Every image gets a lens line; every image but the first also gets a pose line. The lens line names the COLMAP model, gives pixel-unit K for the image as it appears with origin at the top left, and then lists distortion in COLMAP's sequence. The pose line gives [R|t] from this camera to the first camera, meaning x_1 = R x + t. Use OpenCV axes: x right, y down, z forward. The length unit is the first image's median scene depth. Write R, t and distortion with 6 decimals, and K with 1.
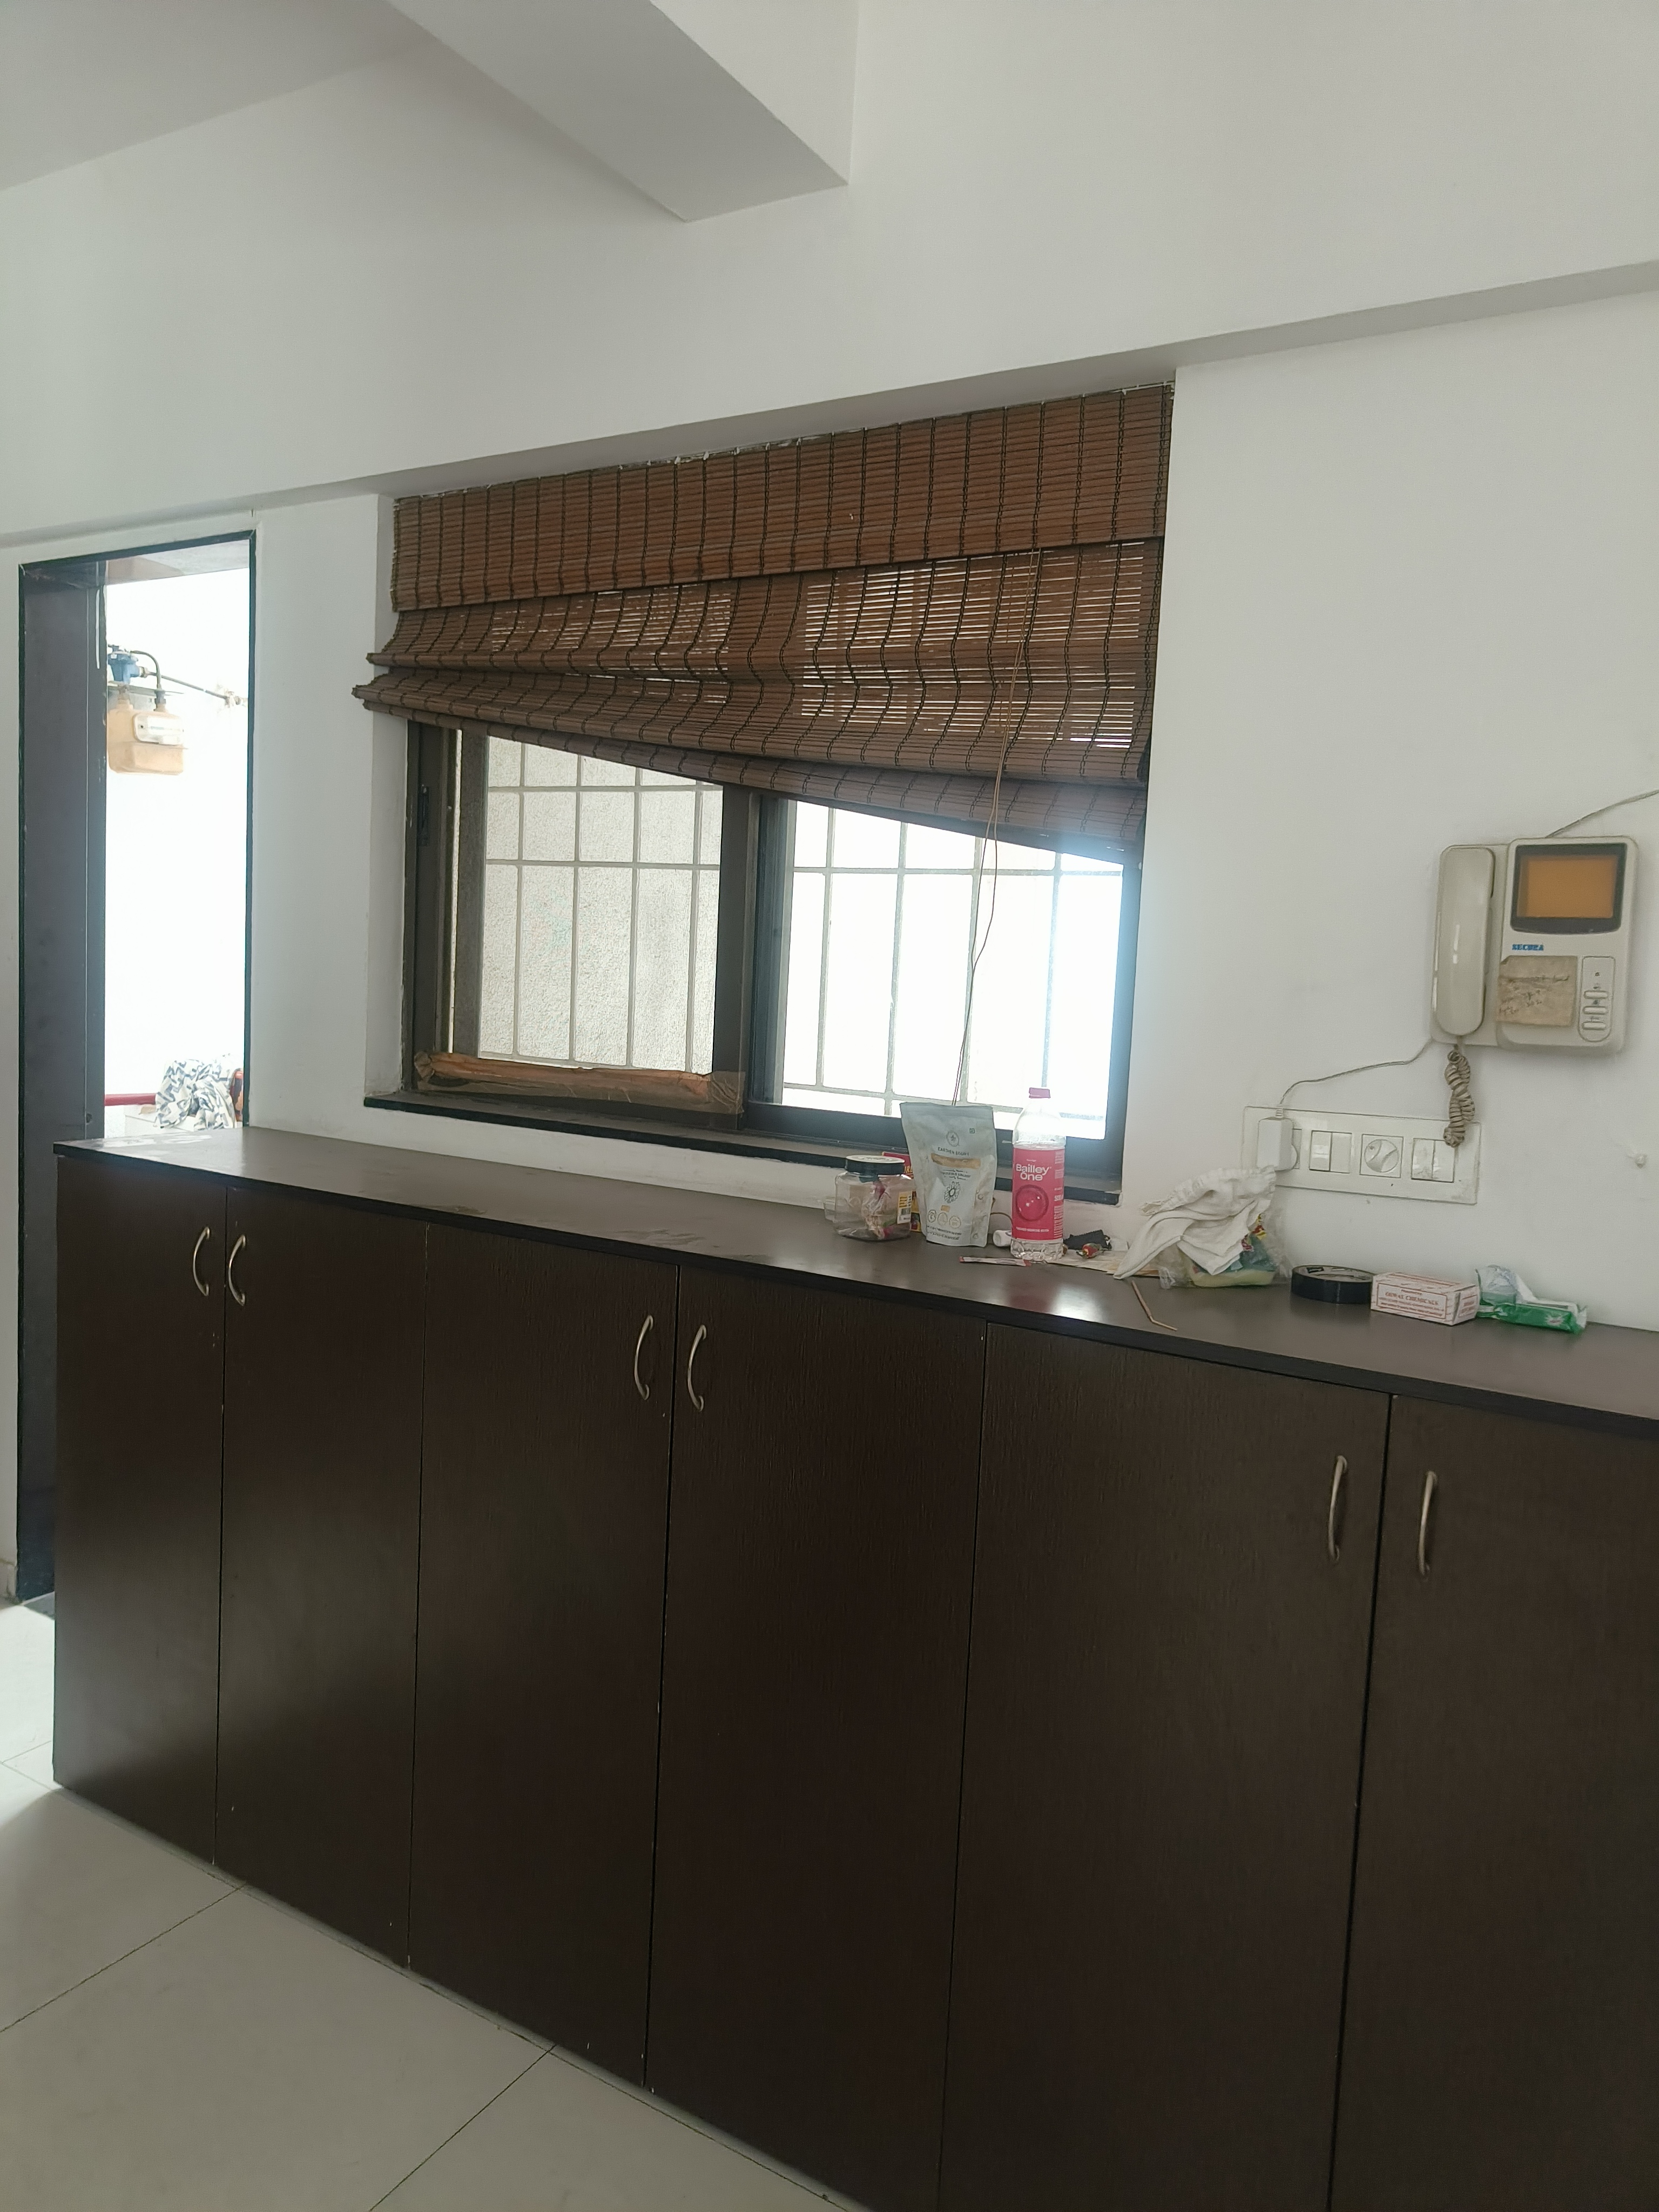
lens RADIAL K [[1526.9, 0, 817.4], [0, 1526.9, 1102.4], [0, 0, 1]] dist [0.015149, -0.005307]
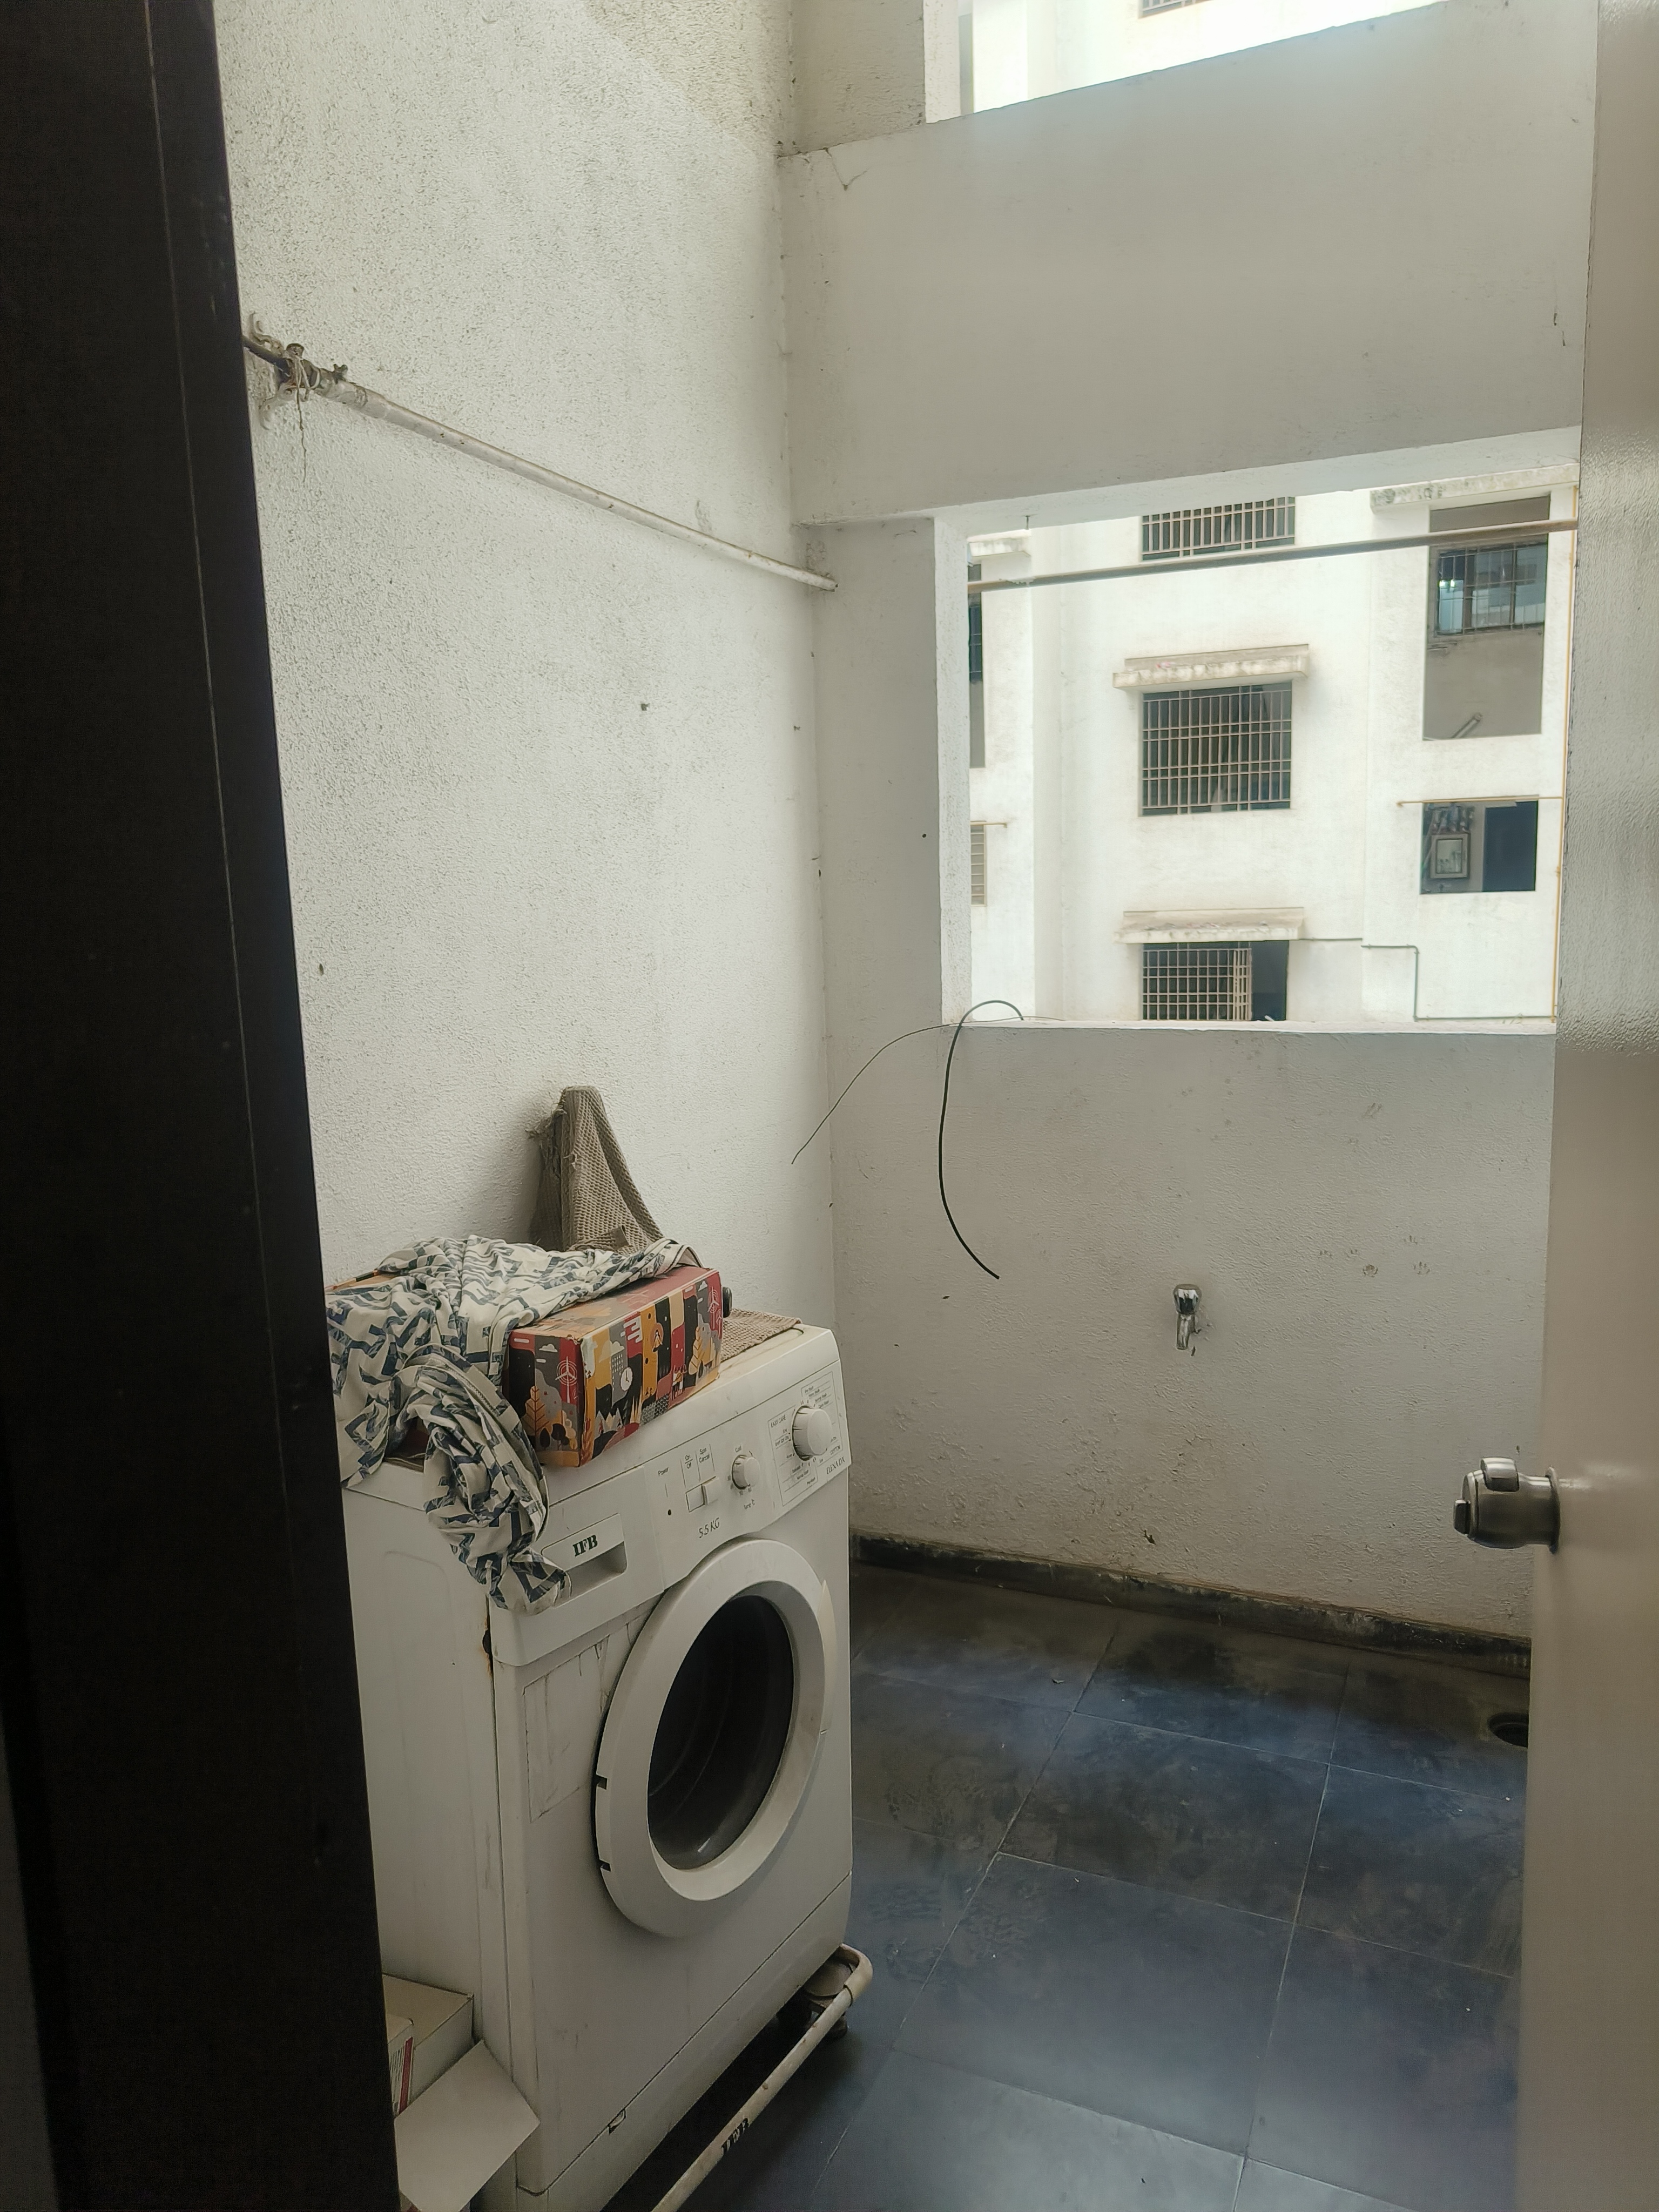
lens RADIAL K [[1526.9, 0, 834.5], [0, 1526.9, 1118.9], [0, 0, 1]] dist [0.015149, -0.005307]
pose [[0.988726, -0.103505, 0.108197, -0.331995], [0.097865, 0.993611, 0.056216, -0.082153], [-0.113324, -0.044993, 0.992539, 0.620119]]
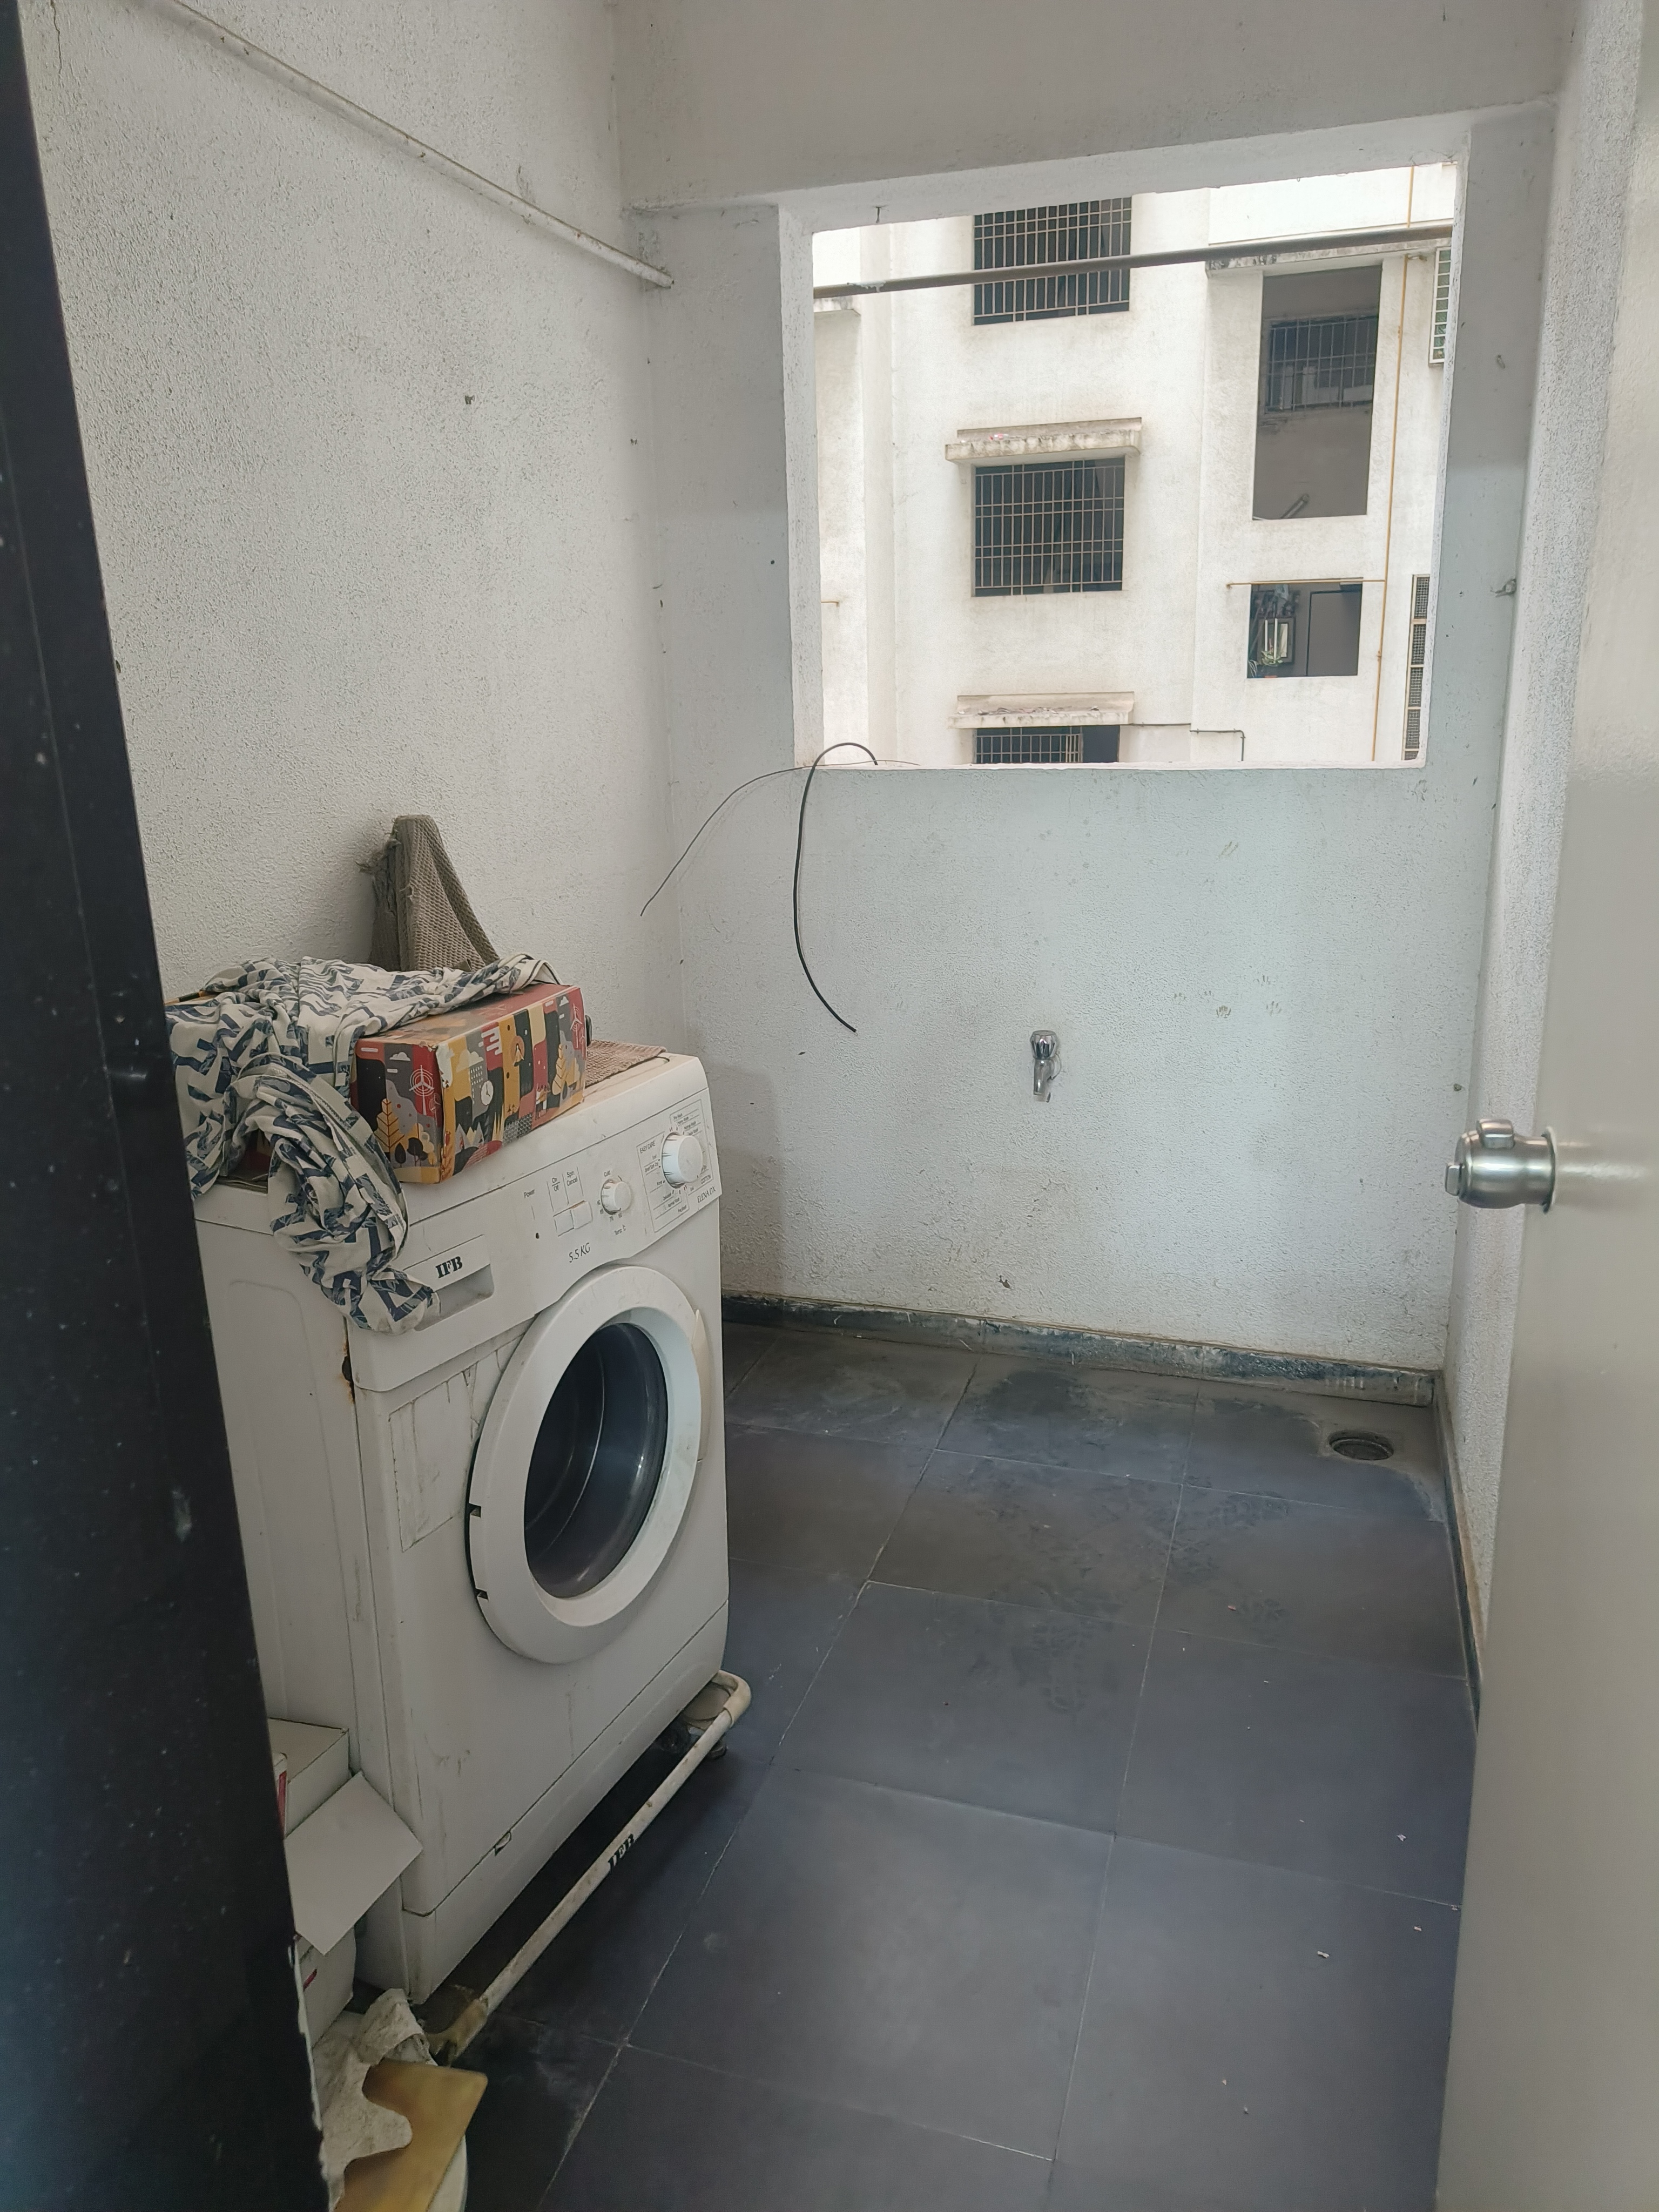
lens RADIAL K [[1526.9, 0, 821.5], [0, 1526.9, 1080.7], [0, 0, 1]] dist [0.015149, -0.005307]
pose [[0.971270, -0.136324, 0.195067, -0.342101], [0.103177, 0.979847, 0.171038, -0.057031], [-0.214453, -0.145998, 0.965761, 0.642290]]
